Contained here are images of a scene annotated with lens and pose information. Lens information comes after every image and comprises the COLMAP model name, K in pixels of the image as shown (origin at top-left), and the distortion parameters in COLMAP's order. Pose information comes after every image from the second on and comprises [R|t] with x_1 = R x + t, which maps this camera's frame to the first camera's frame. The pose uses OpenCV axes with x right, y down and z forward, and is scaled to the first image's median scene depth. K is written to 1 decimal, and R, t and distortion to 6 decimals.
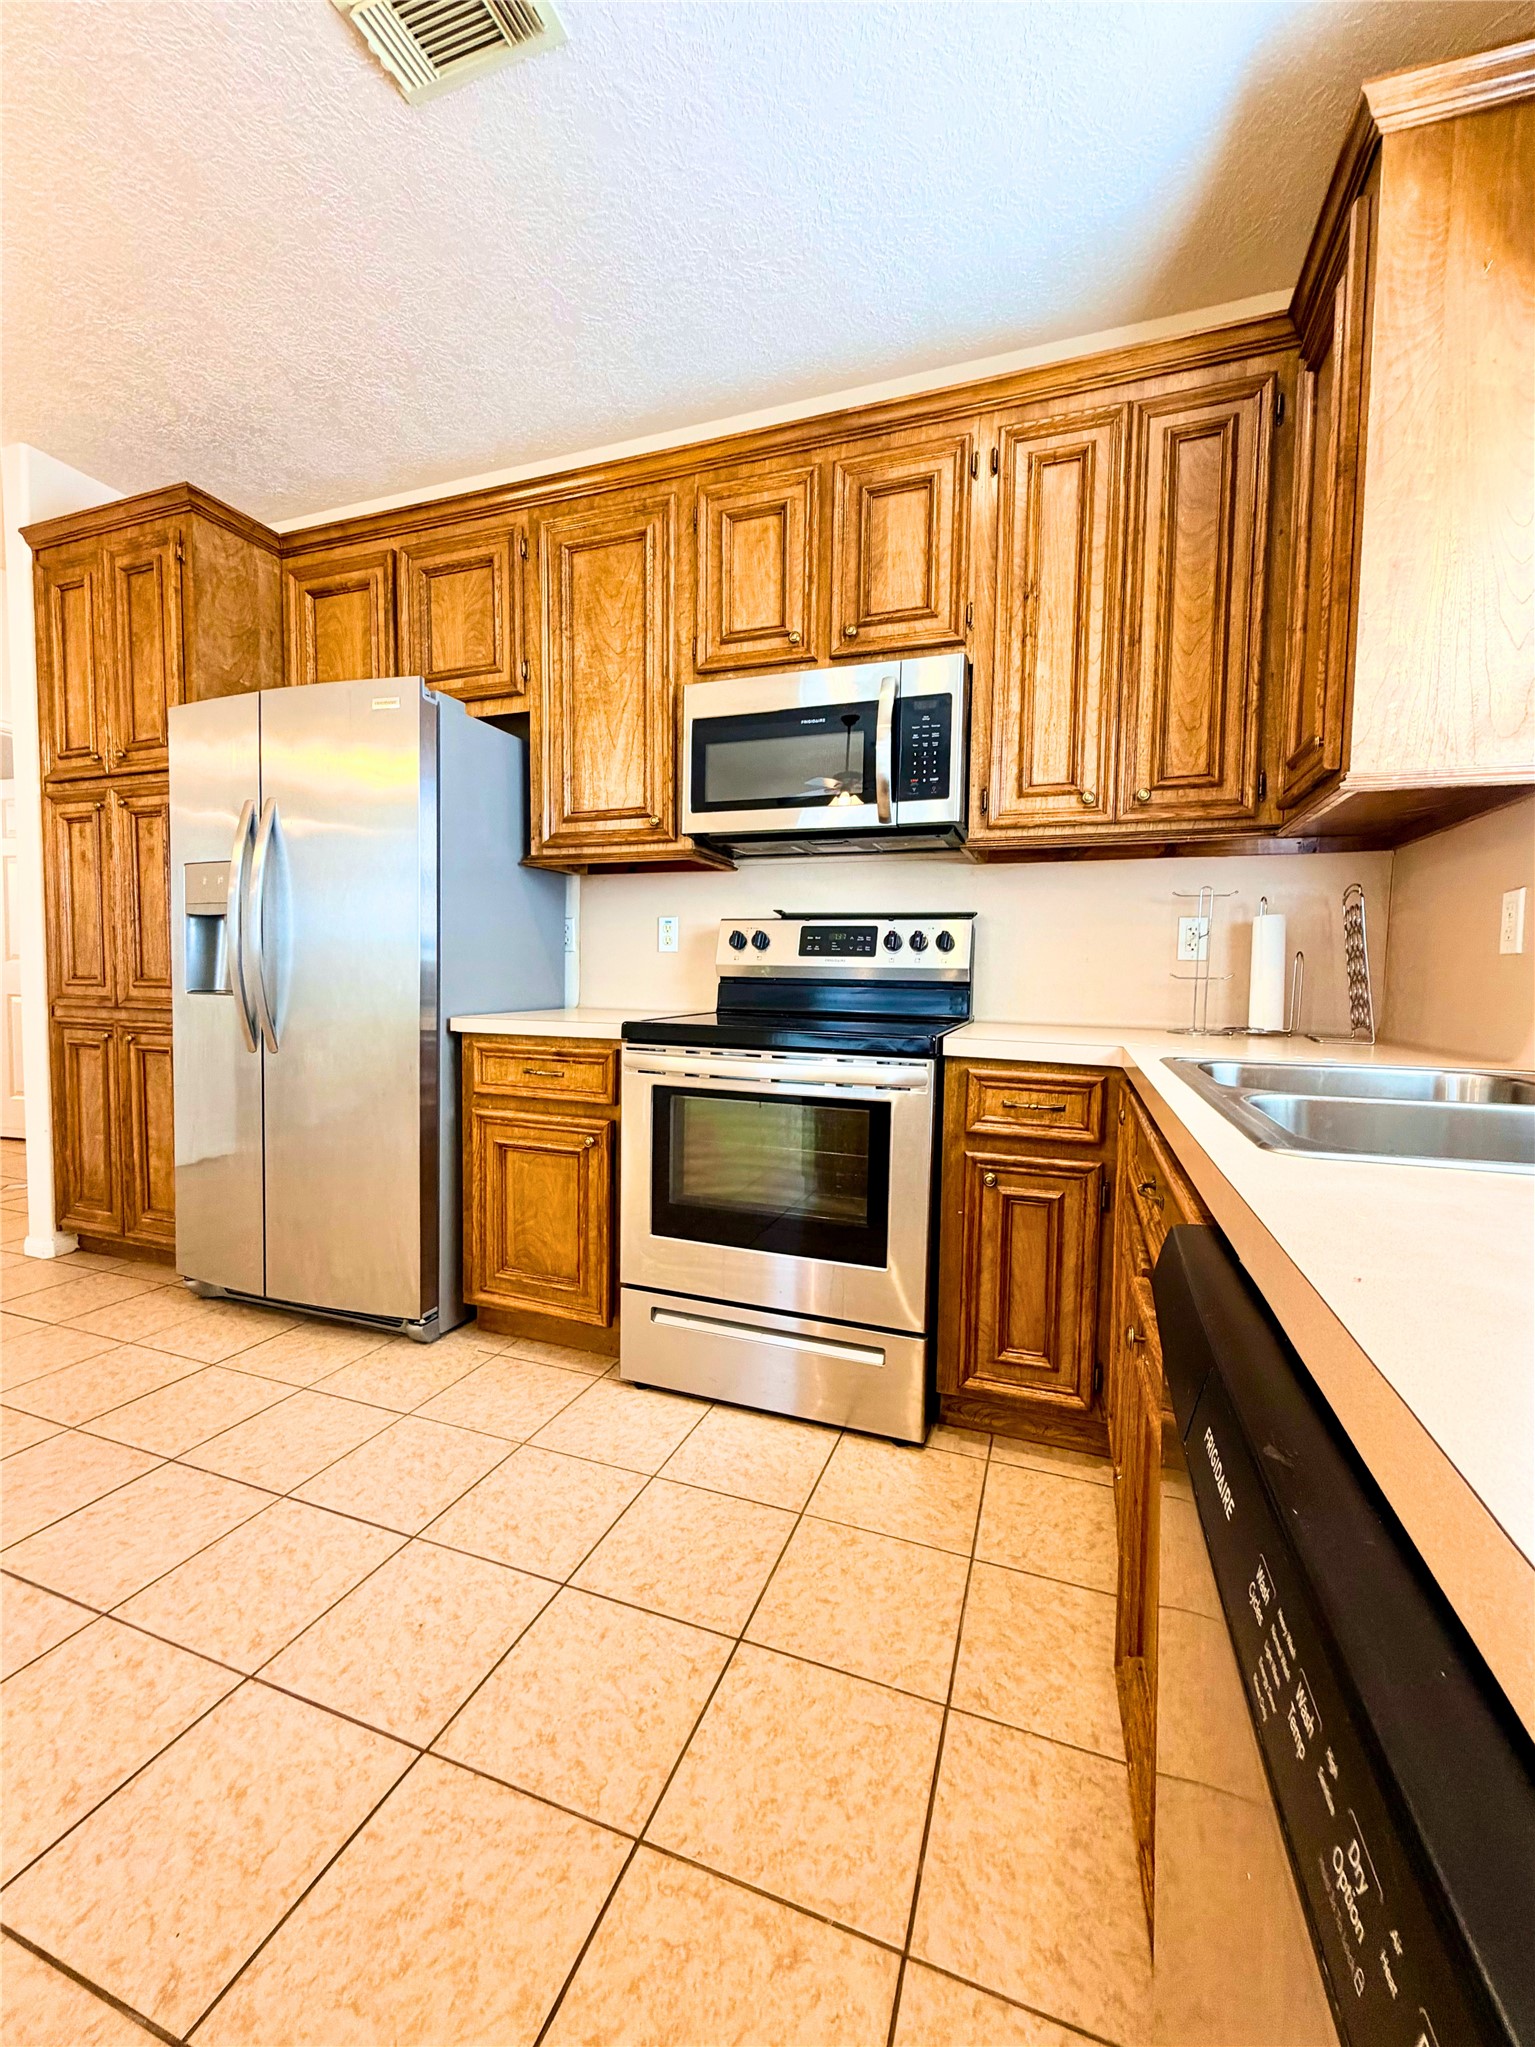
lens RADIAL K [[822.1, 0, 769.4], [0, 822.1, 1019.3], [0, 0, 1]] dist [-0.000186, -0.000521]
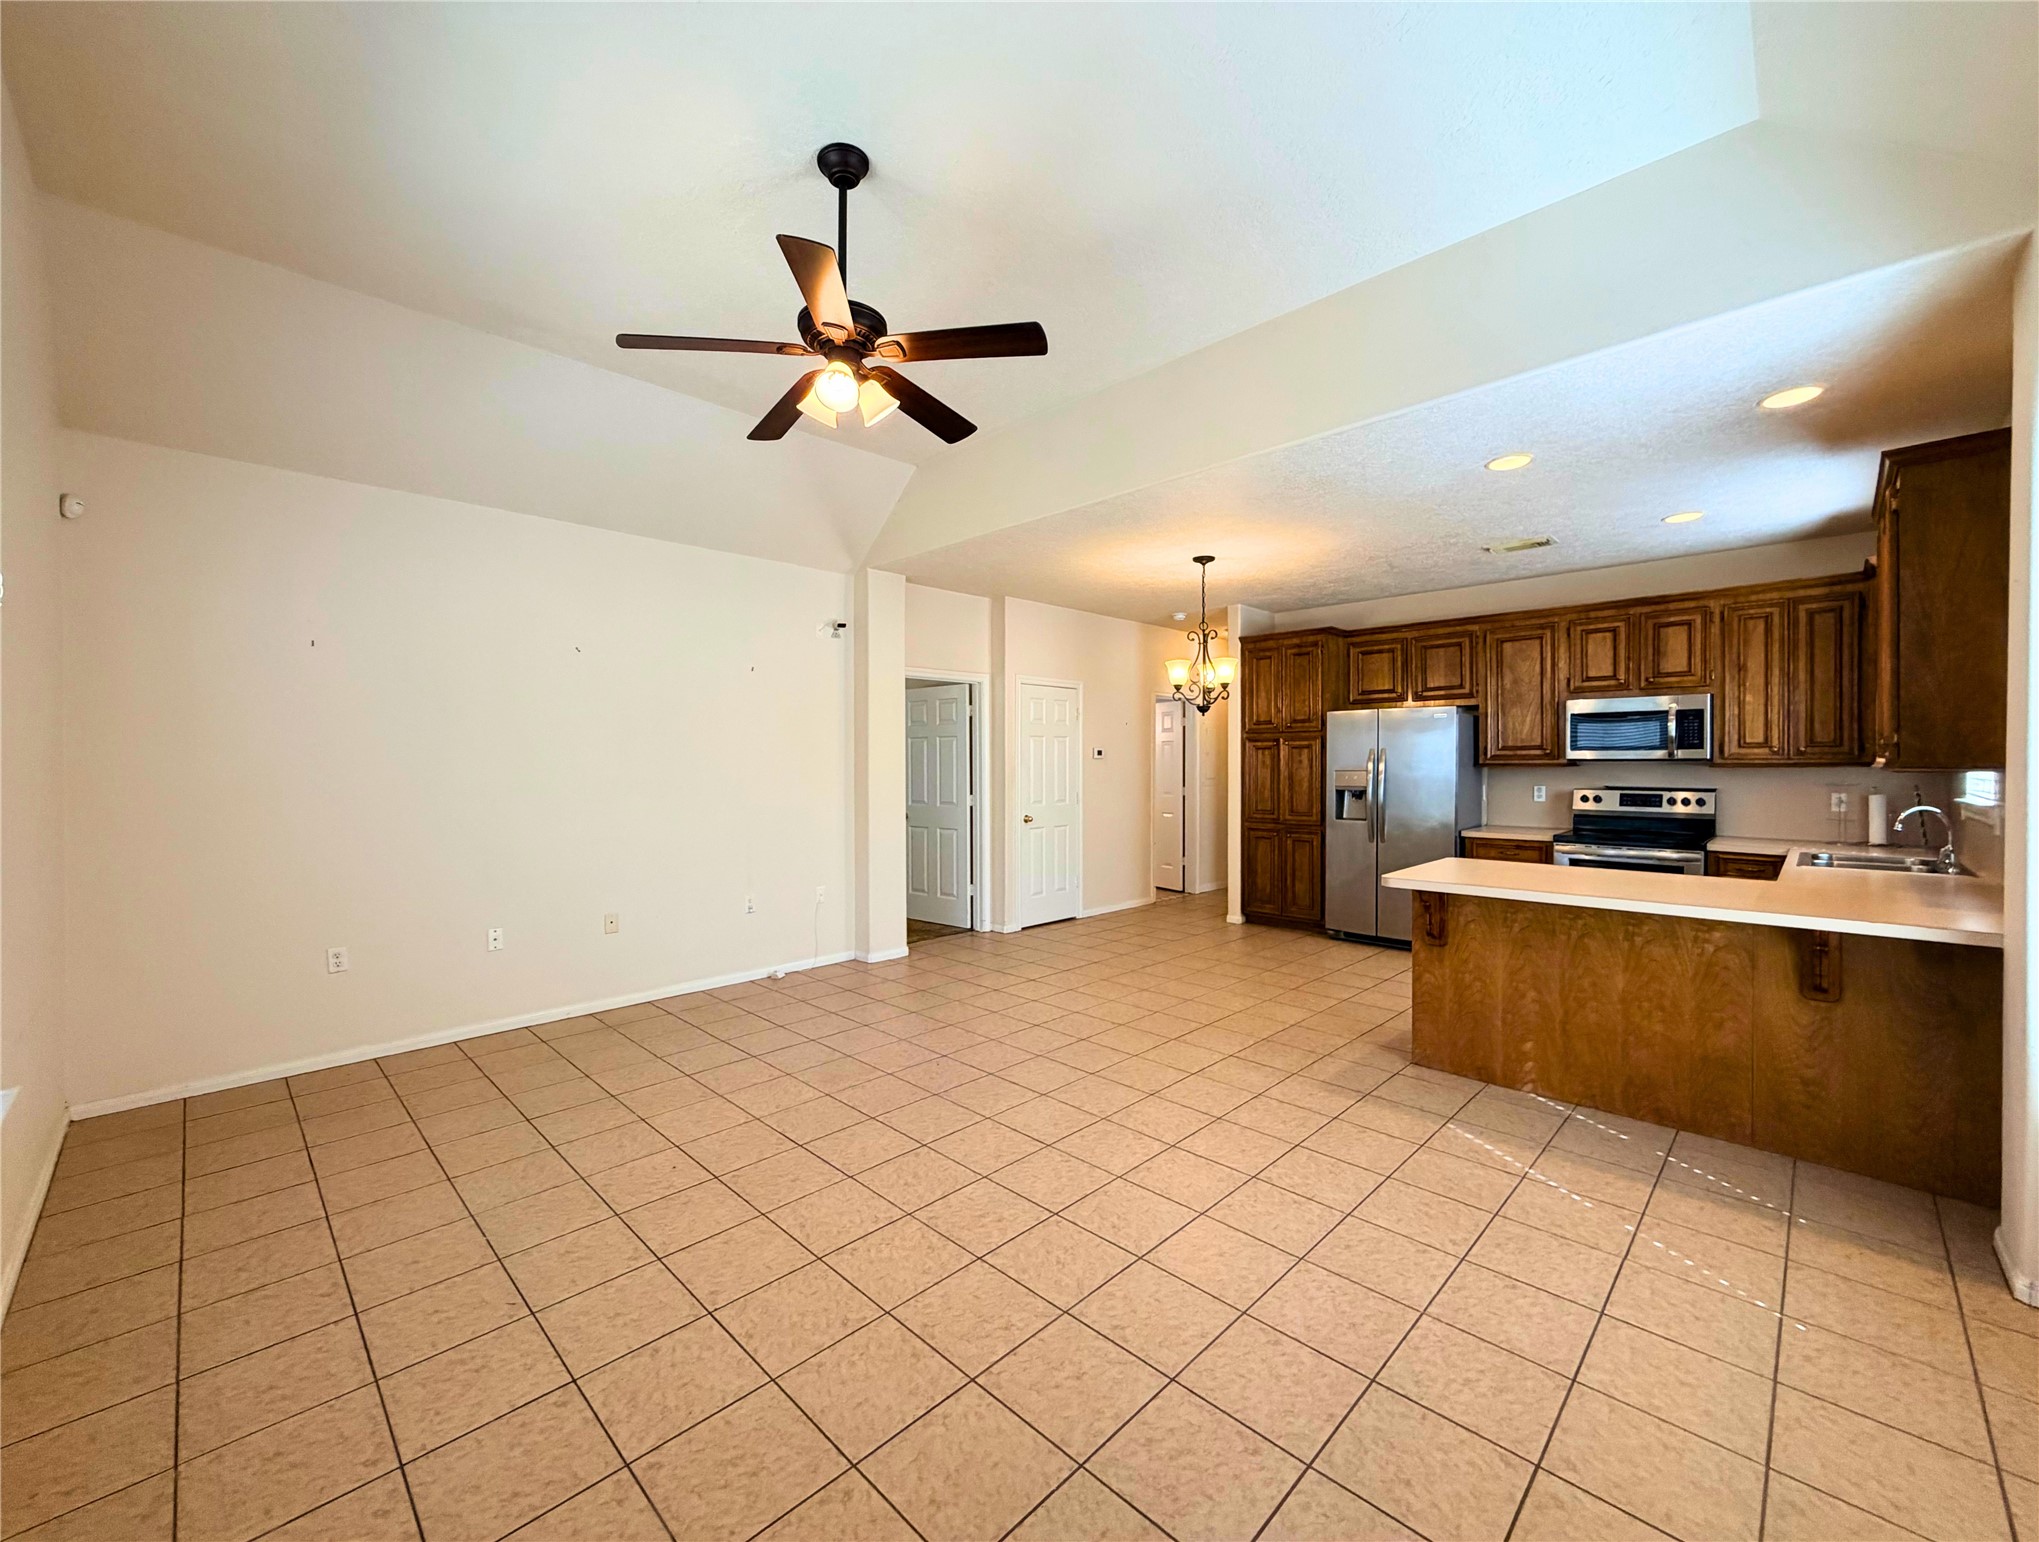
lens RADIAL K [[822.4, 0, 1006.4], [0, 822.4, 769.9], [0, 0, 1]] dist [0.002111, 0.000026]
pose [[0.903703, -0.013821, -0.427937, -0.579459], [-0.007763, 0.998786, -0.048651, -0.057886], [0.428090, 0.047288, 0.902498, -2.005914]]
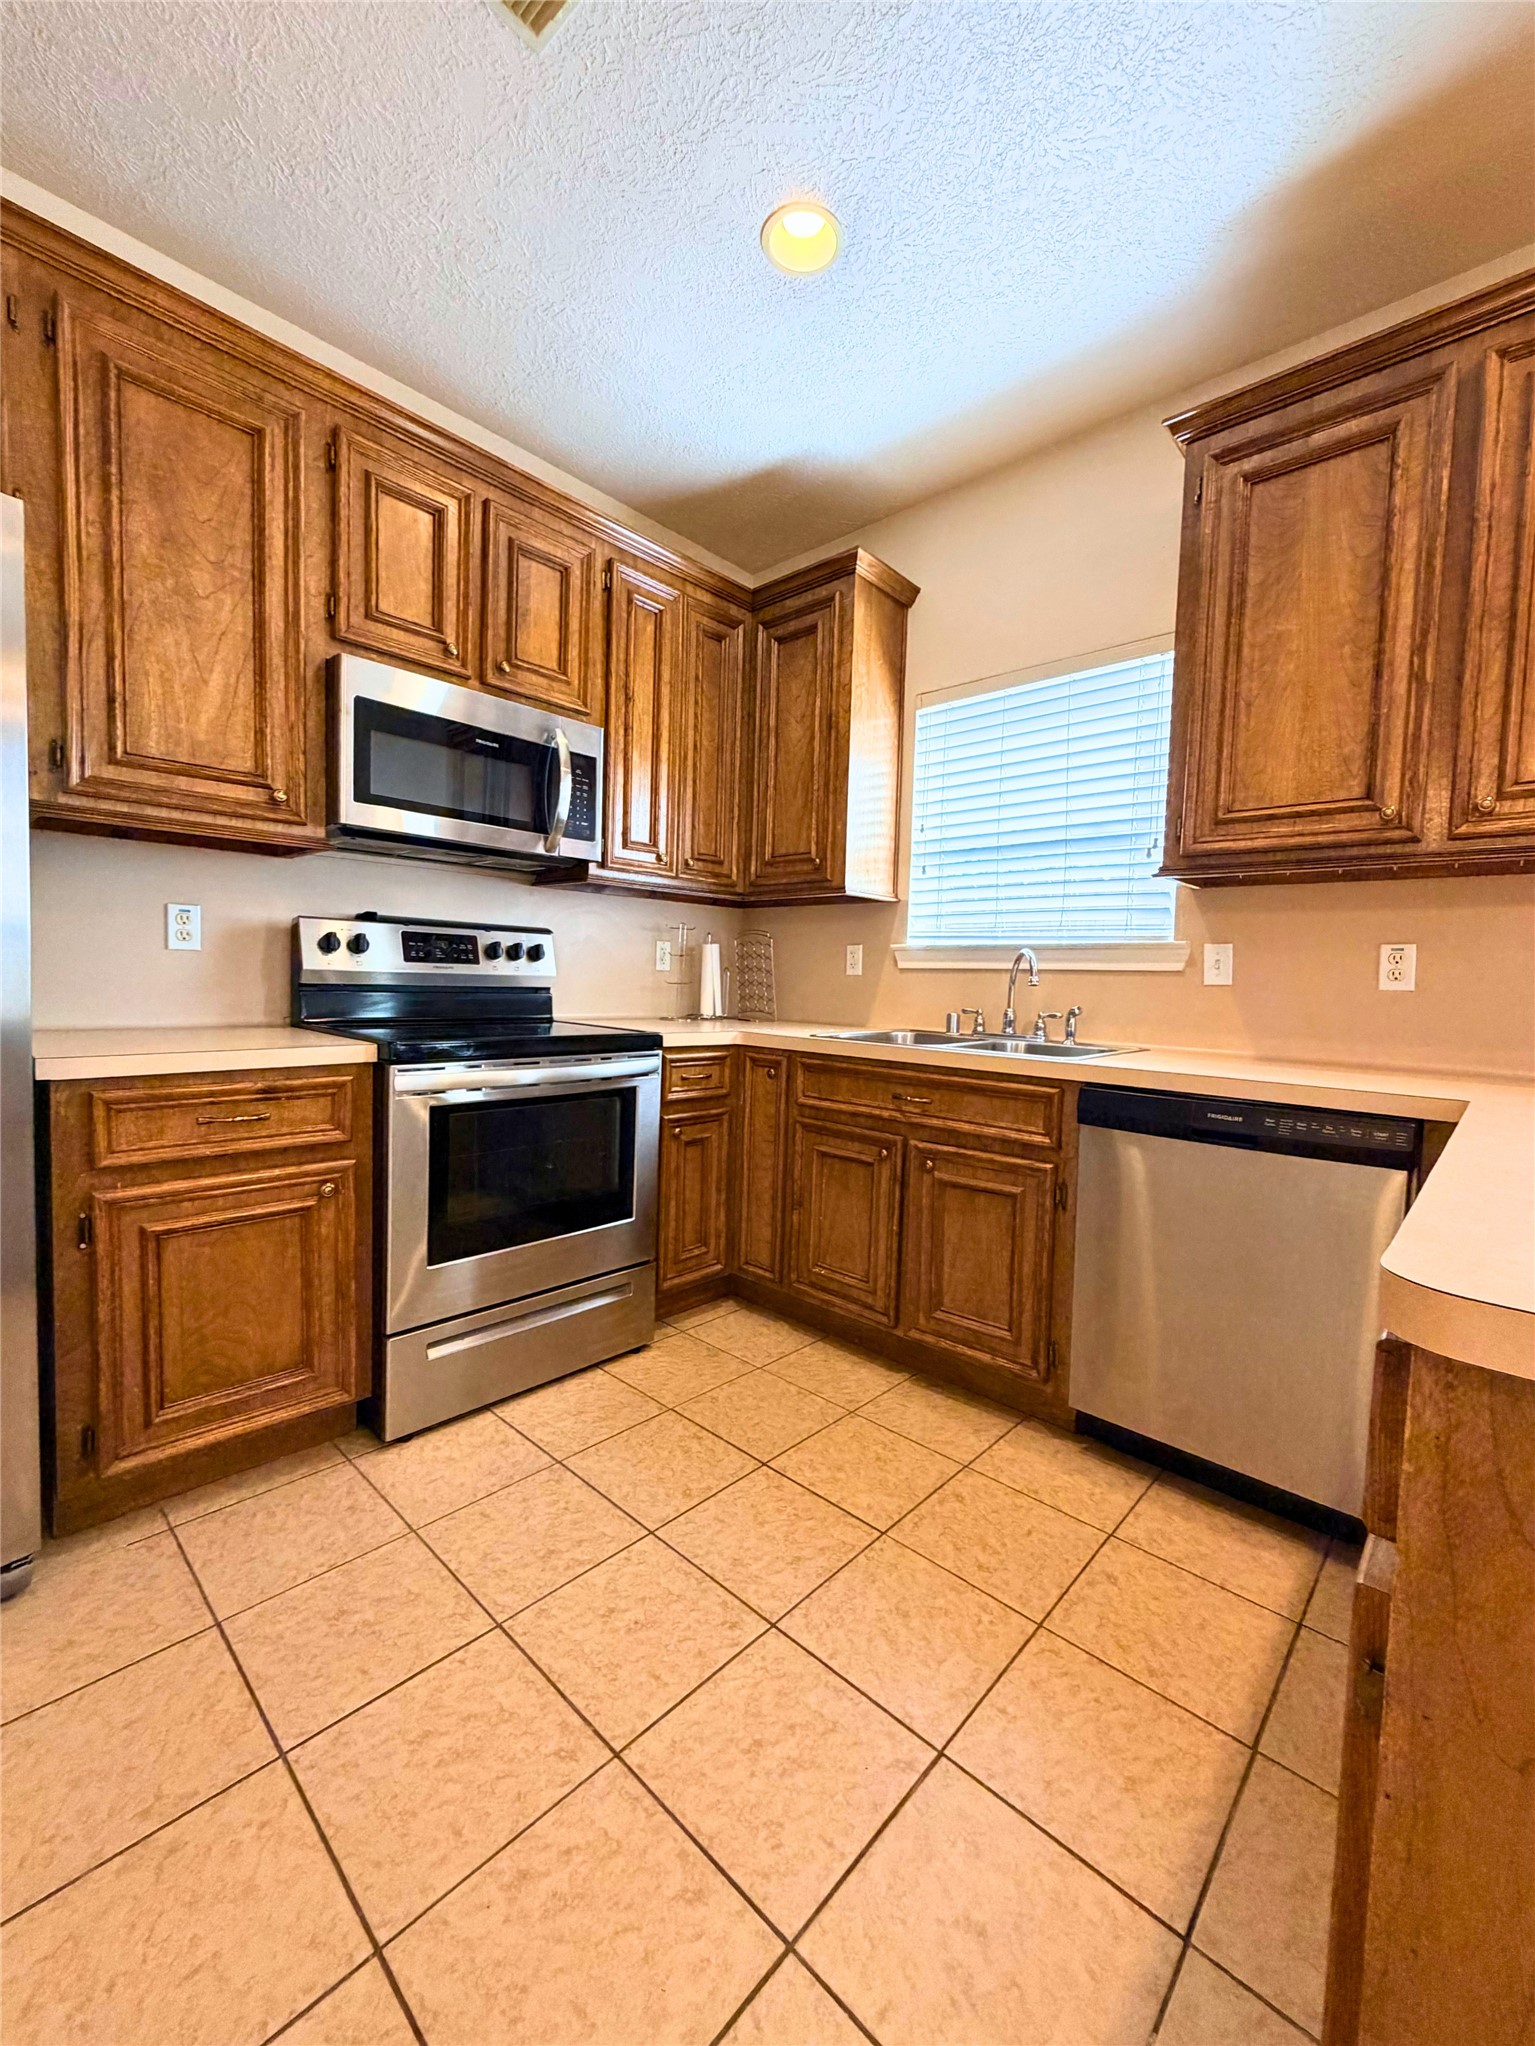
lens RADIAL K [[821.7, 0, 769.4], [0, 821.7, 1018.8], [0, 0, 1]] dist [-0.000186, -0.000521]
pose [[0.389632, -0.052028, 0.919500, -0.752399], [0.030355, 0.998586, 0.043640, -0.043276], [-0.920470, 0.010908, 0.390661, 0.248818]]
